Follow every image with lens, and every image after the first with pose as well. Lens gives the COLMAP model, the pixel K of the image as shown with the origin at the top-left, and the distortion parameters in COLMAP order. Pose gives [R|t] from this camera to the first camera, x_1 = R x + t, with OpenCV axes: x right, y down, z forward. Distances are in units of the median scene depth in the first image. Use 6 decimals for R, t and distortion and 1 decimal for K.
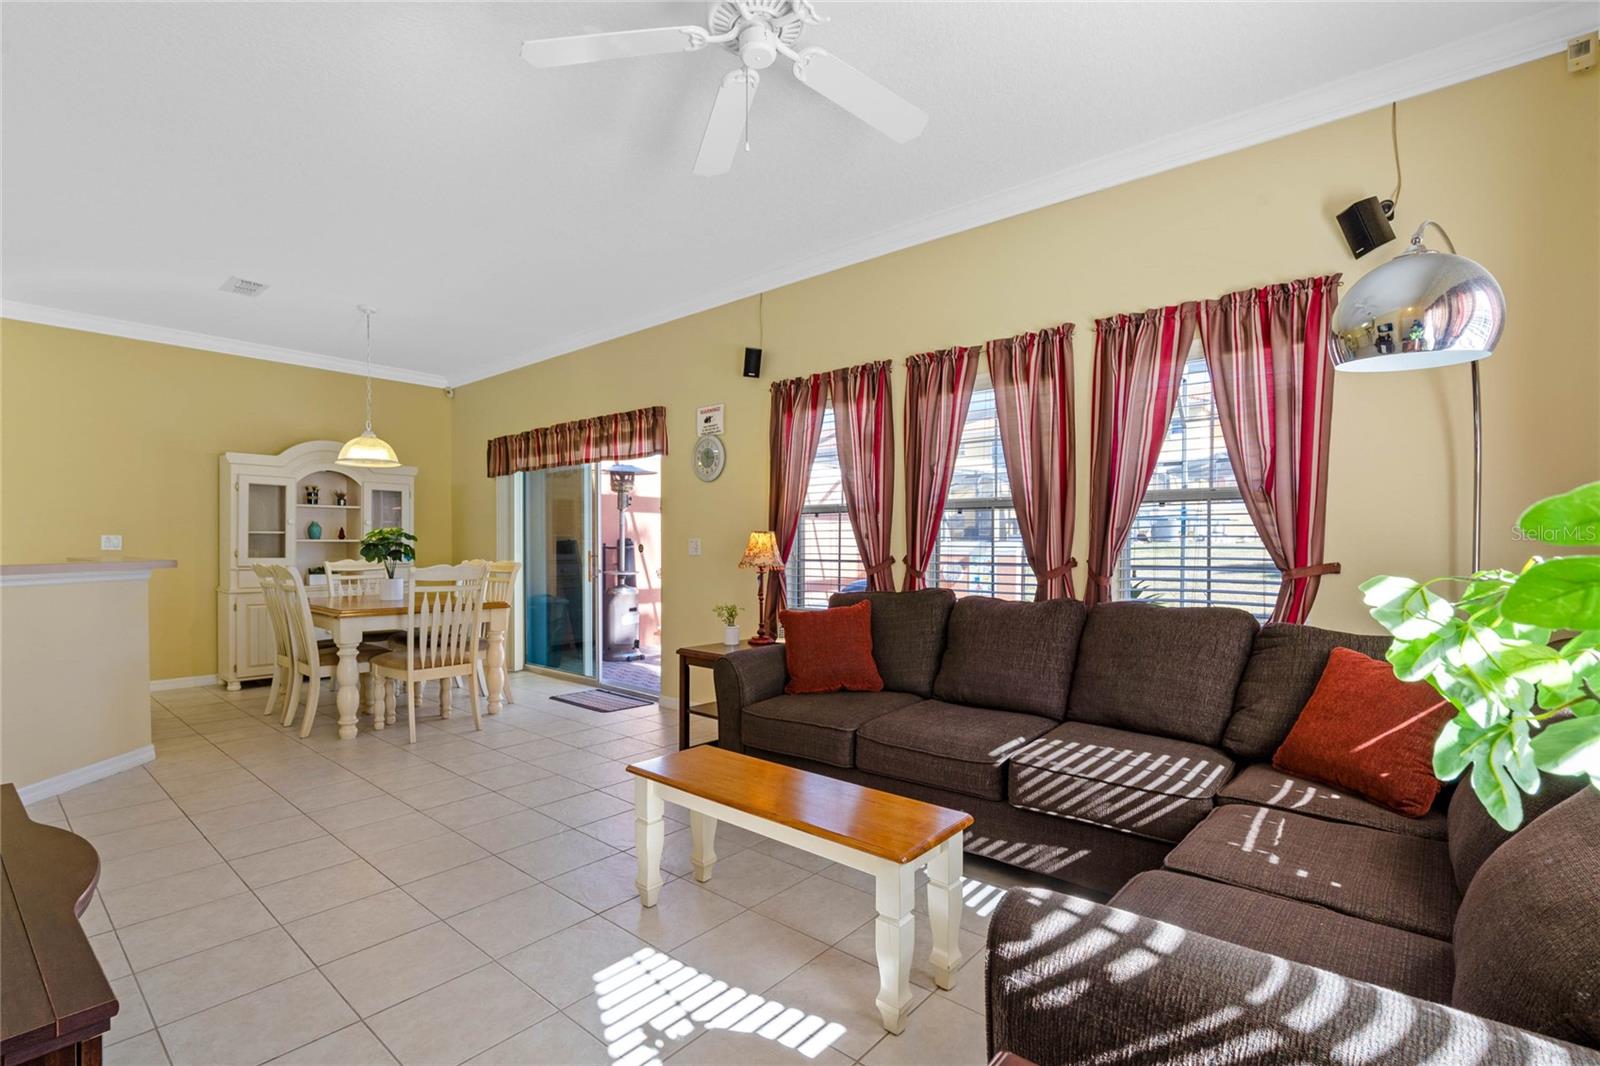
lens RADIAL K [[732.4, 0, 798.6], [0, 732.4, 539.5], [0, 0, 1]] dist [0.001133, -0.000575]
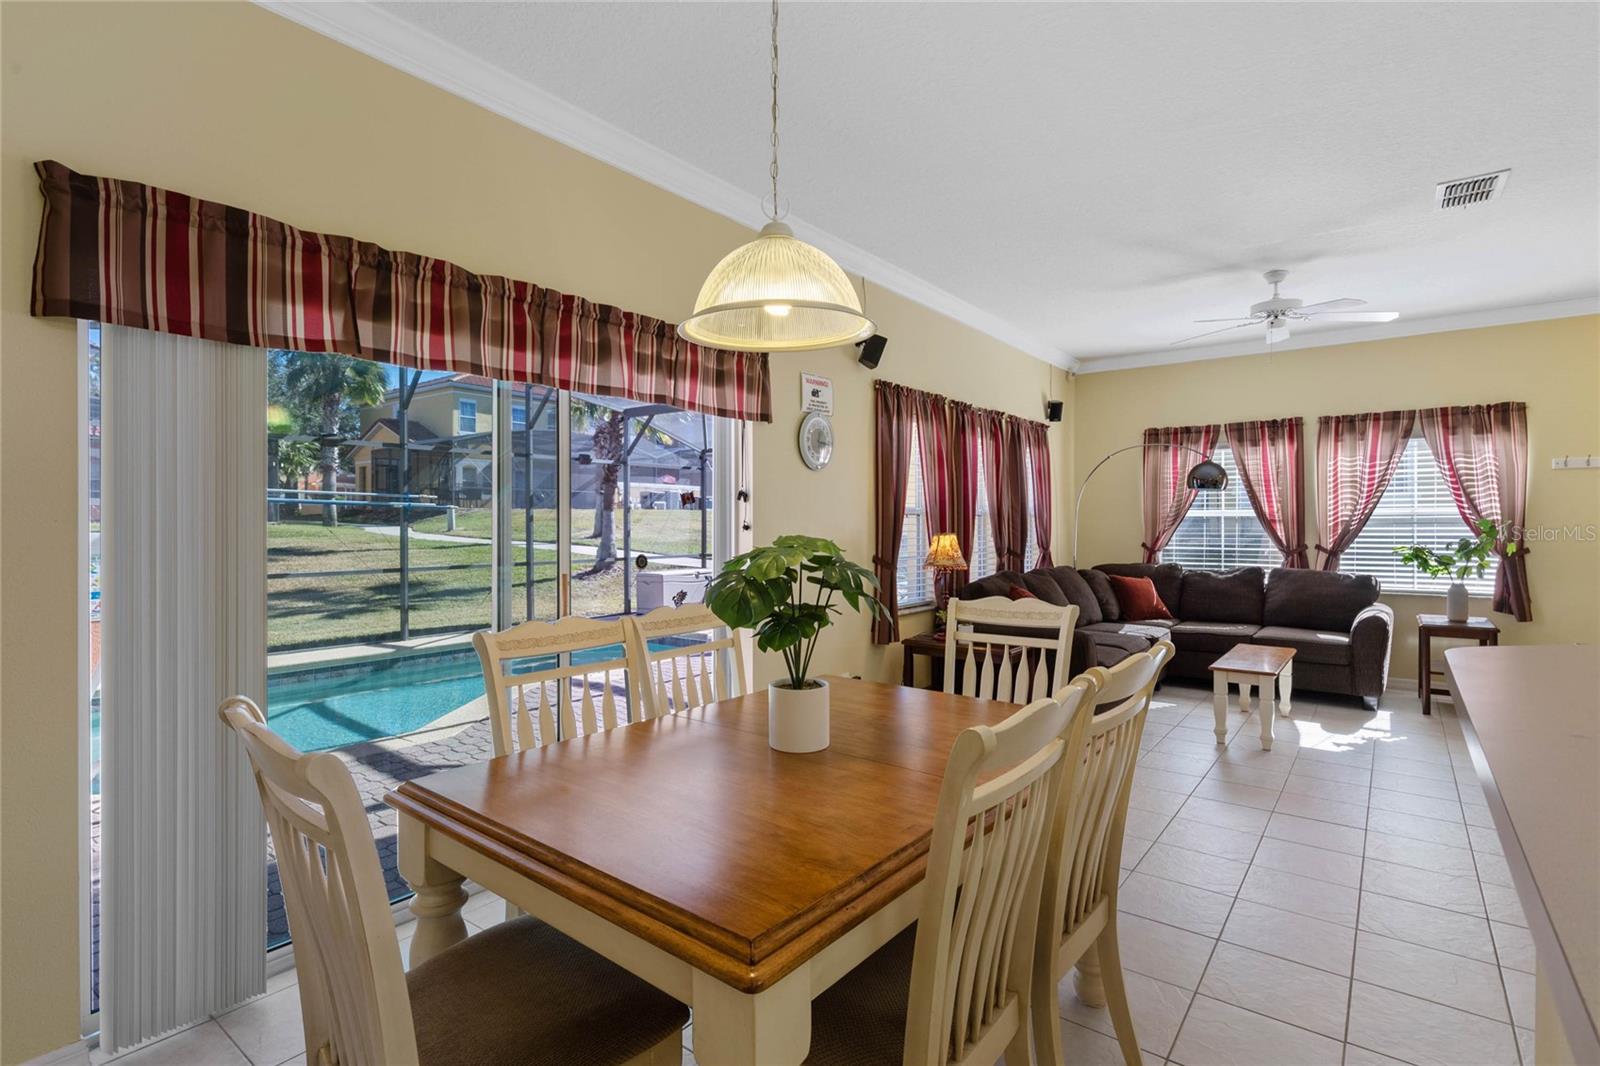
lens RADIAL K [[784.7, 0, 796.5], [0, 784.7, 526.0], [0, 0, 1]] dist [-0.000088, 0.000995]
pose [[-0.058432, -0.006243, 0.998272, -0.819018], [-0.001043, 0.999980, 0.006193, -0.018823], [-0.998291, -0.000679, -0.058437, 0.891108]]
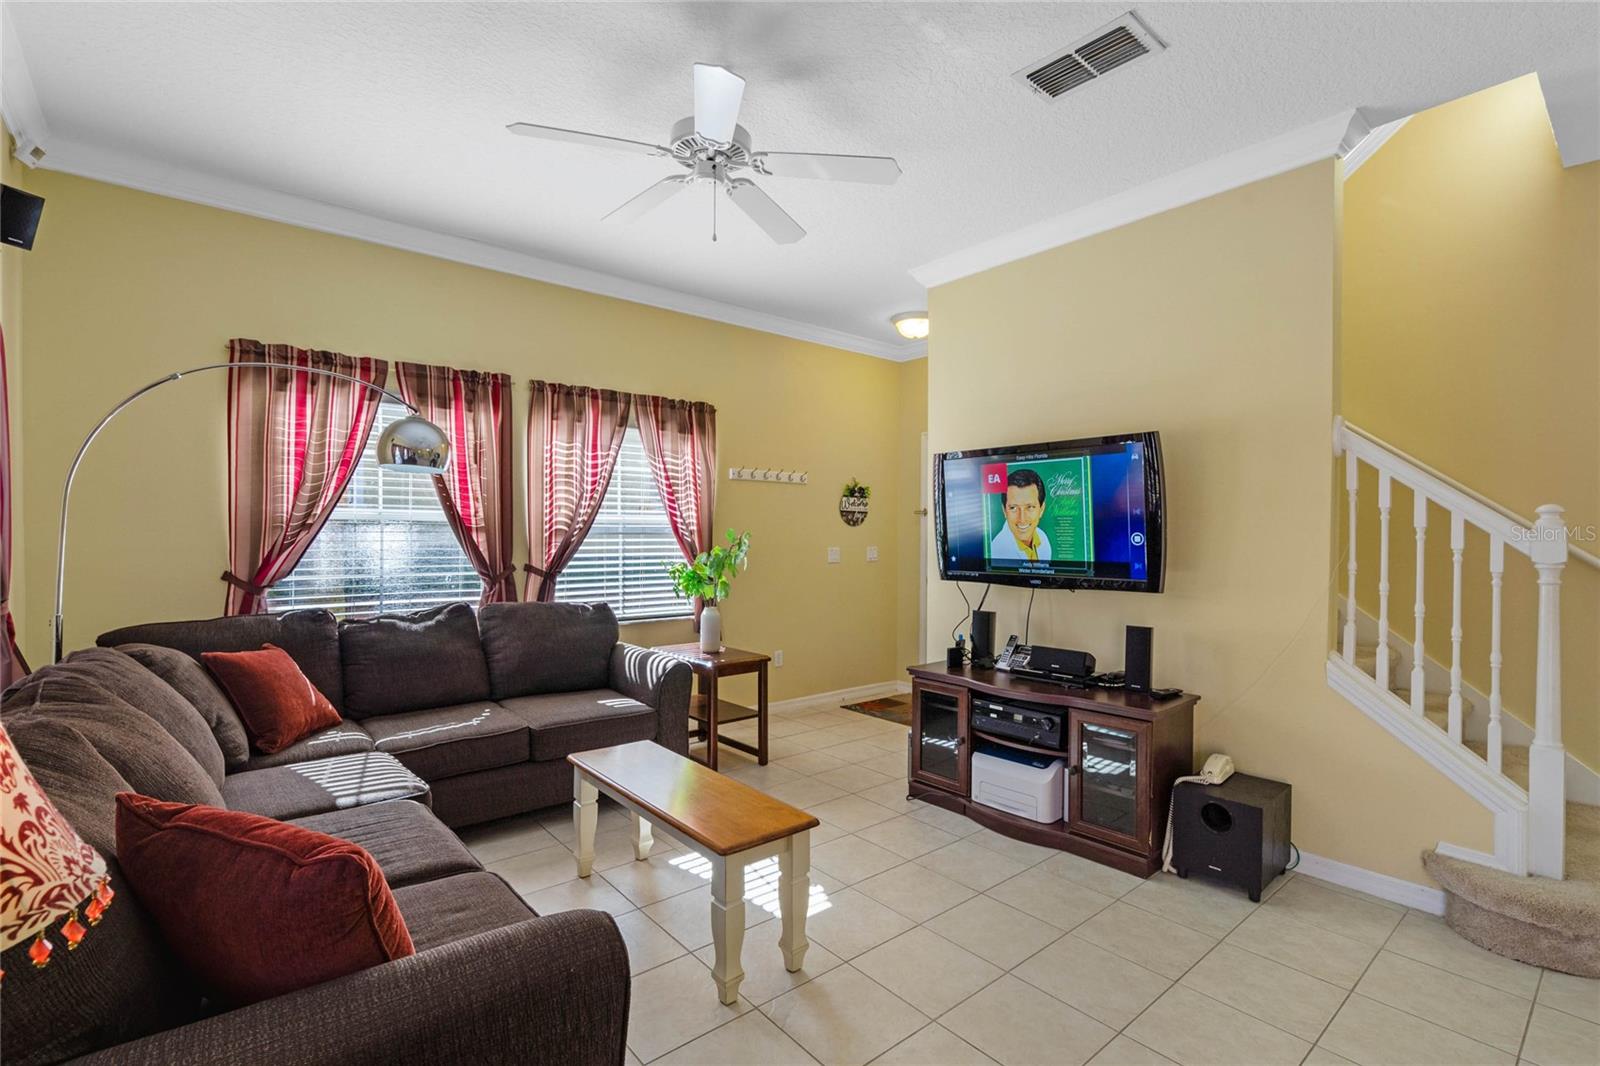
lens RADIAL K [[732.4, 0, 798.6], [0, 732.4, 539.5], [0, 0, 1]] dist [0.001133, -0.000575]
pose [[-0.987012, -0.008815, 0.160403, -0.140815], [-0.007973, 0.999951, 0.005893, -0.016762], [-0.160447, 0.004538, -0.987034, 0.757394]]
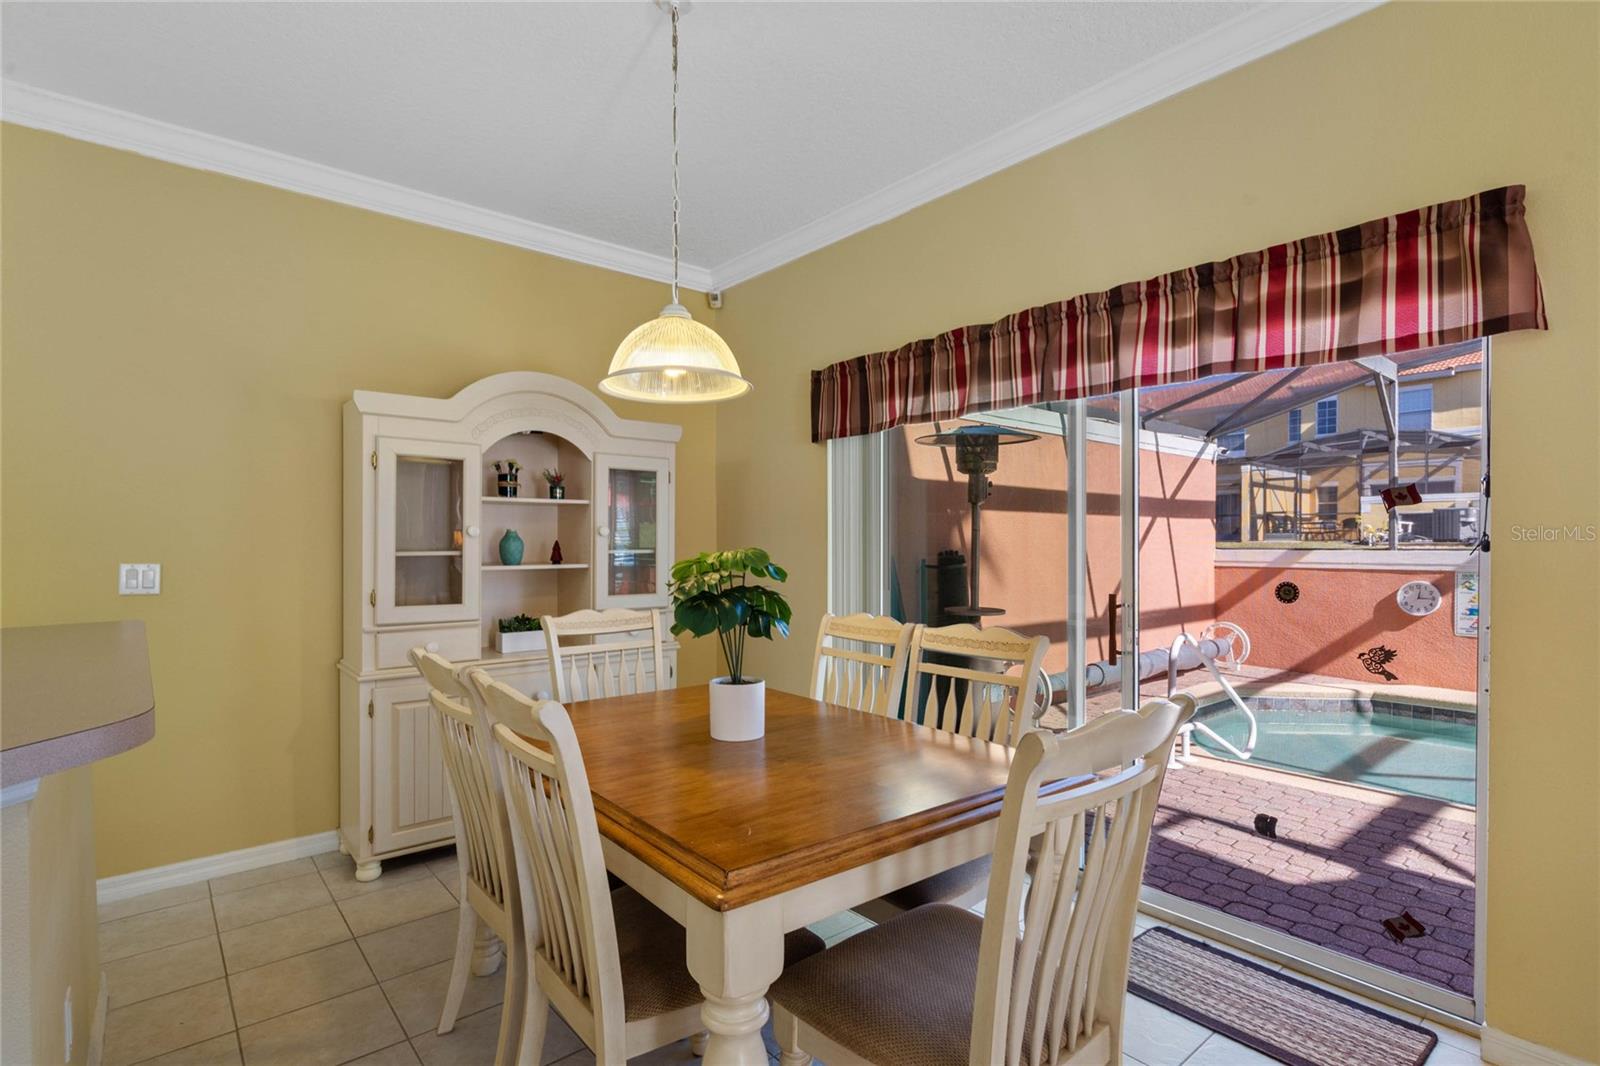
lens RADIAL K [[777.9, 0, 808.6], [0, 777.9, 531.6], [0, 0, 1]] dist [0.012698, 0.000376]
pose [[0.990565, -0.007641, -0.136831, -0.408096], [0.006475, 0.999939, -0.008962, -0.018977], [0.136891, 0.007991, 0.990554, 0.523147]]
